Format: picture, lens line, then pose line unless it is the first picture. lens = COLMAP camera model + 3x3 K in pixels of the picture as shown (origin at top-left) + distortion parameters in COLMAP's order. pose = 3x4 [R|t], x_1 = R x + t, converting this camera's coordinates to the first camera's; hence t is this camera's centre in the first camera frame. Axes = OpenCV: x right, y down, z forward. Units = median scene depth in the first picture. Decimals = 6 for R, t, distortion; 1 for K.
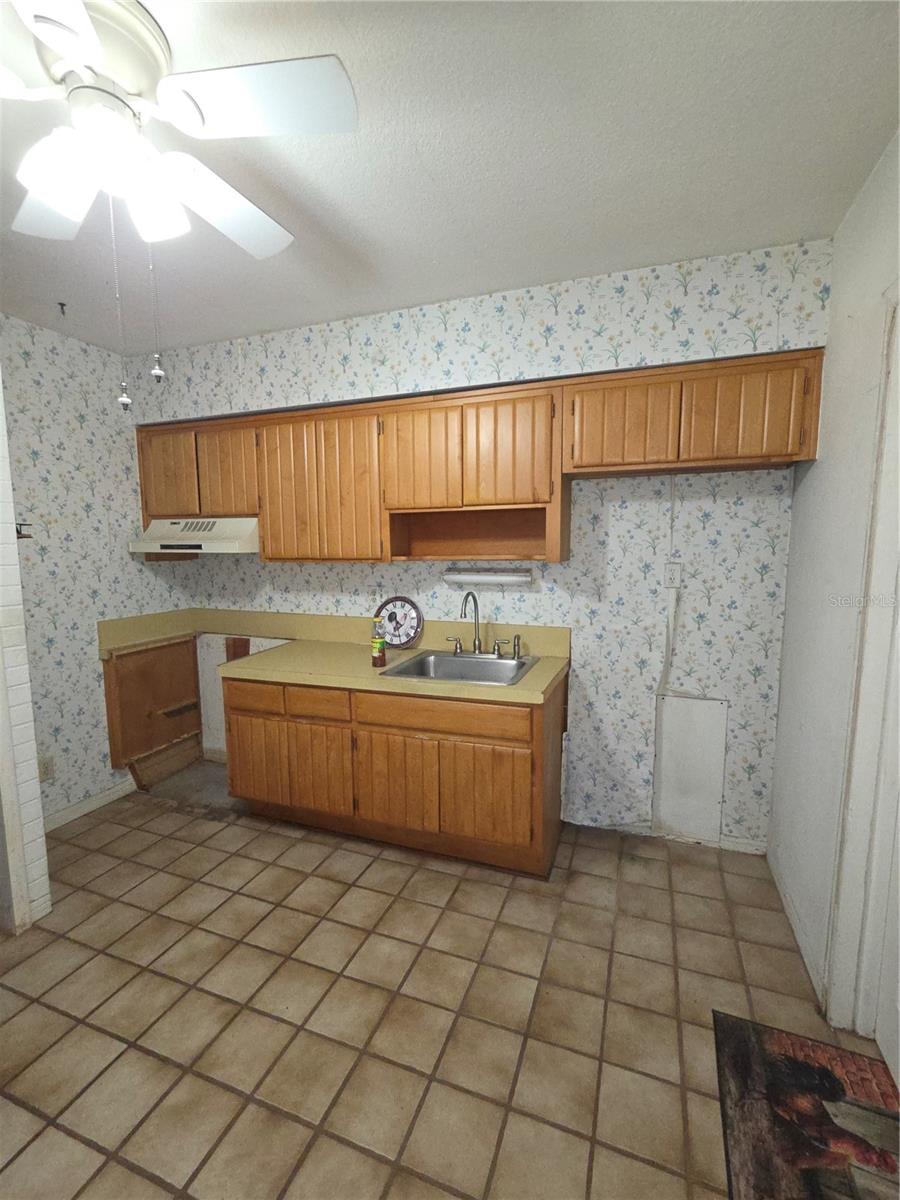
lens RADIAL K [[521.3, 0, 457.7], [0, 521.3, 607.8], [0, 0, 1]] dist [-0.003484, 0.003540]
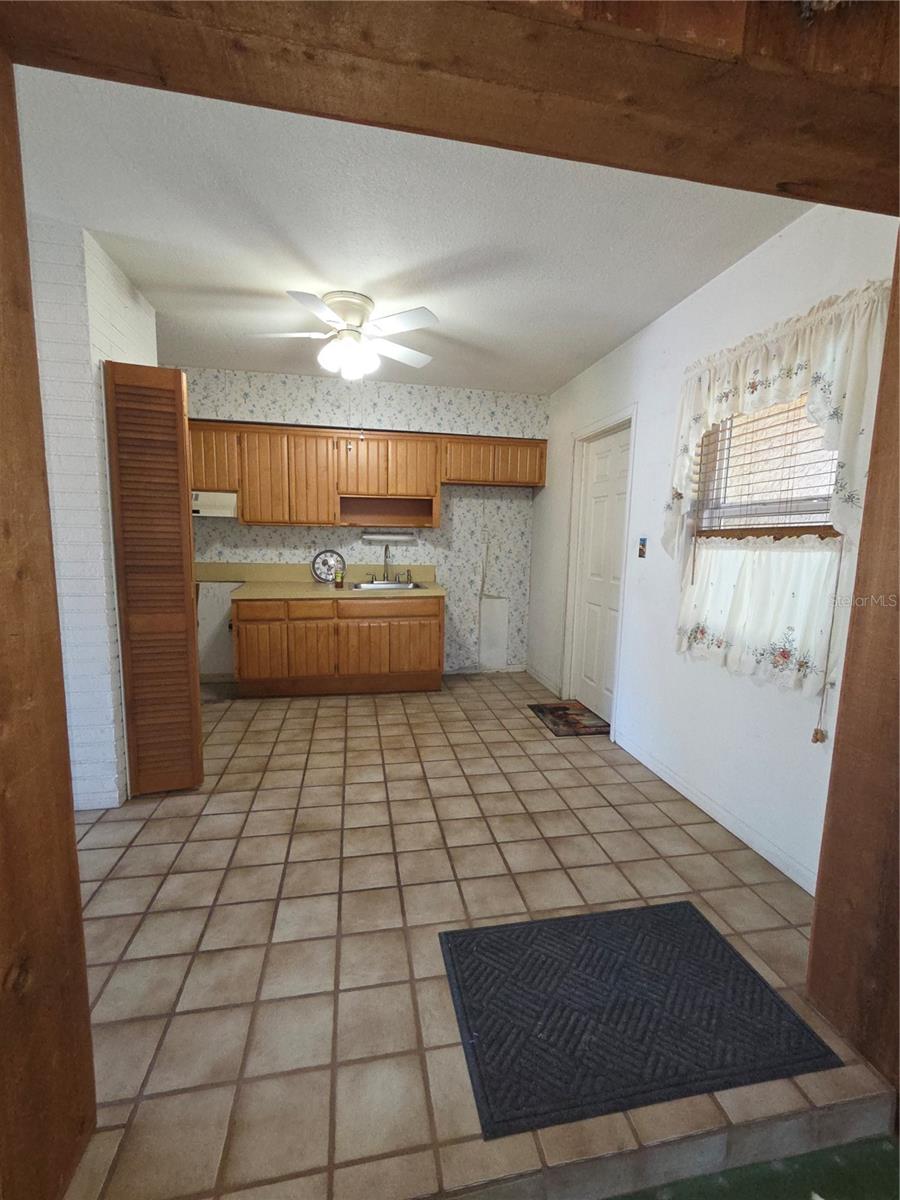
lens RADIAL K [[521.3, 0, 457.7], [0, 521.3, 607.8], [0, 0, 1]] dist [-0.003484, 0.003540]
pose [[0.850814, -0.049009, 0.523177, -0.729246], [0.039074, 0.998785, 0.030017, 0.144944], [-0.524013, -0.005096, 0.851695, -0.647333]]
